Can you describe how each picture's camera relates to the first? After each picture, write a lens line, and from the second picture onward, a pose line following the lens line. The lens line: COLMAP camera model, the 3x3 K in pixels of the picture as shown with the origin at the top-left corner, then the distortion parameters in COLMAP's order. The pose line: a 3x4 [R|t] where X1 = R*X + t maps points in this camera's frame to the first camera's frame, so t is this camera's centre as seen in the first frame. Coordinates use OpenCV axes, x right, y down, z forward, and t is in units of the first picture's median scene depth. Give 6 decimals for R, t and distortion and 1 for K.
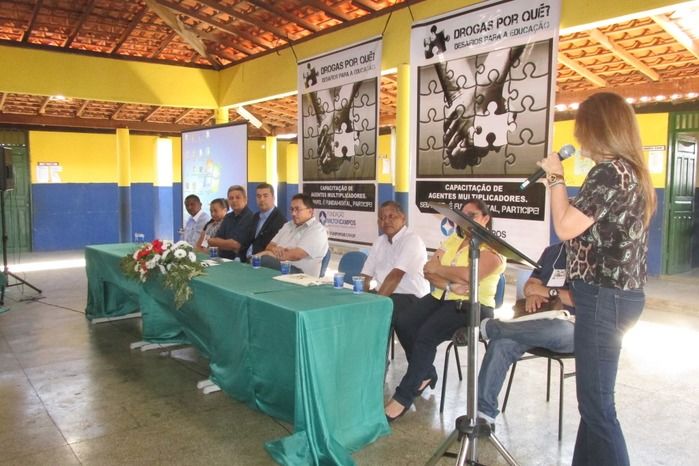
lens RADIAL K [[605.5, 0, 334.6], [0, 605.5, 230.6], [0, 0, 1]] dist [-0.060741, 0.016339]
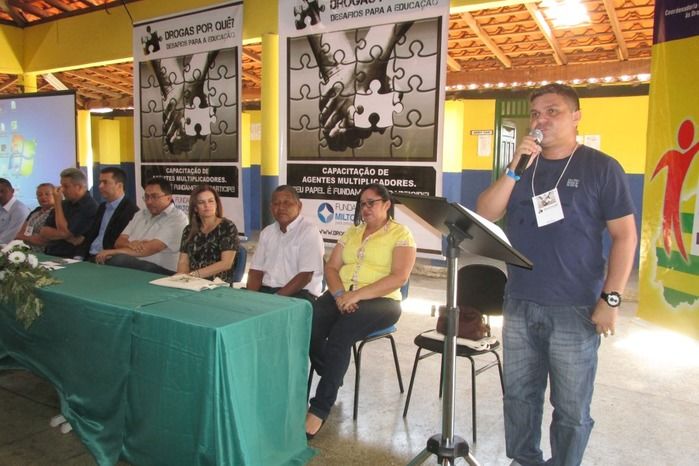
lens RADIAL K [[605.1, 0, 362.1], [0, 605.1, 234.3], [0, 0, 1]] dist [-0.038527, 0.007845]
pose [[0.937448, -0.033836, 0.346476, -0.085642], [0.020395, 0.998894, 0.042366, -0.012059], [-0.347526, -0.032649, 0.937102, 0.103224]]
